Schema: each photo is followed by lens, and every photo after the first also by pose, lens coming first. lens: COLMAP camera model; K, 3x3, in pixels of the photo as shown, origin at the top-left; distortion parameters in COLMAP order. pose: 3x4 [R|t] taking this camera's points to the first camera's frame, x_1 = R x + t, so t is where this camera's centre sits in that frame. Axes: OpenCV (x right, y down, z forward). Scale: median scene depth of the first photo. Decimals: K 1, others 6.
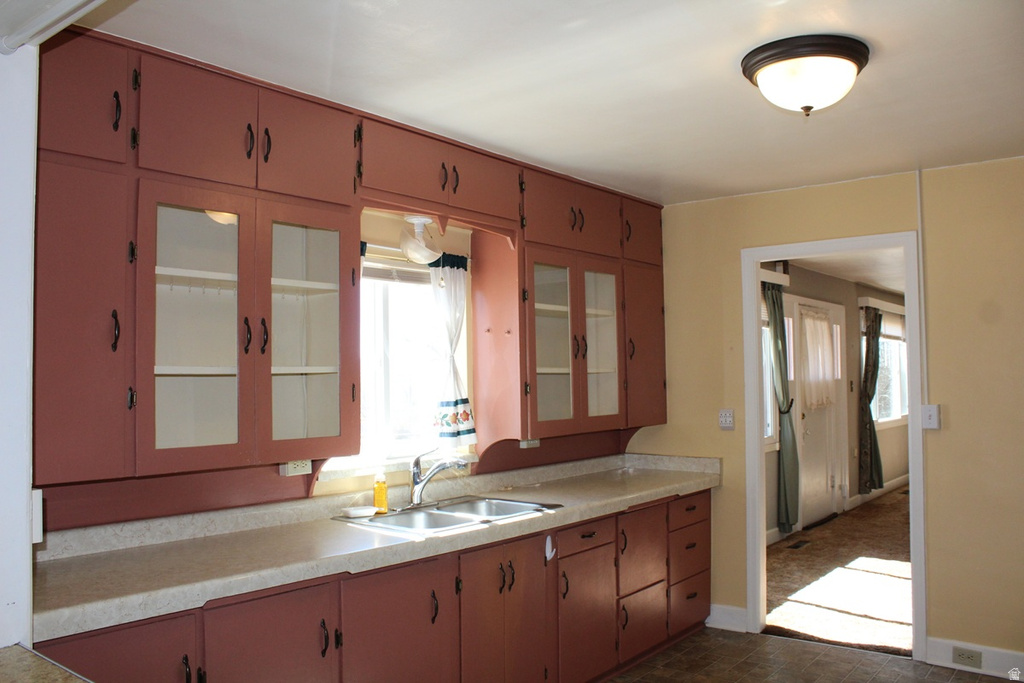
lens RADIAL K [[845.2, 0, 511.9], [0, 845.2, 337.6], [0, 0, 1]] dist [-0.151642, 0.117508]
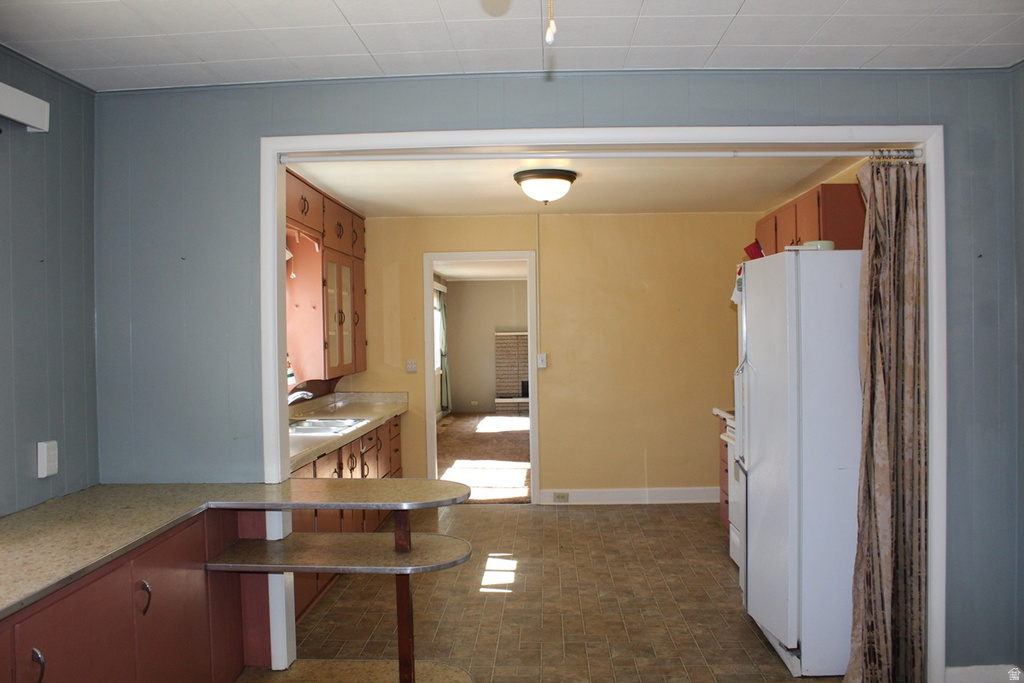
lens RADIAL K [[860.0, 0, 510.2], [0, 860.0, 339.2], [0, 0, 1]] dist [-0.080810, -0.006739]
pose [[0.806167, -0.006975, 0.591647, -0.619161], [-0.020269, 0.999018, 0.039395, -0.017361], [-0.591341, -0.043751, 0.805234, -0.414900]]
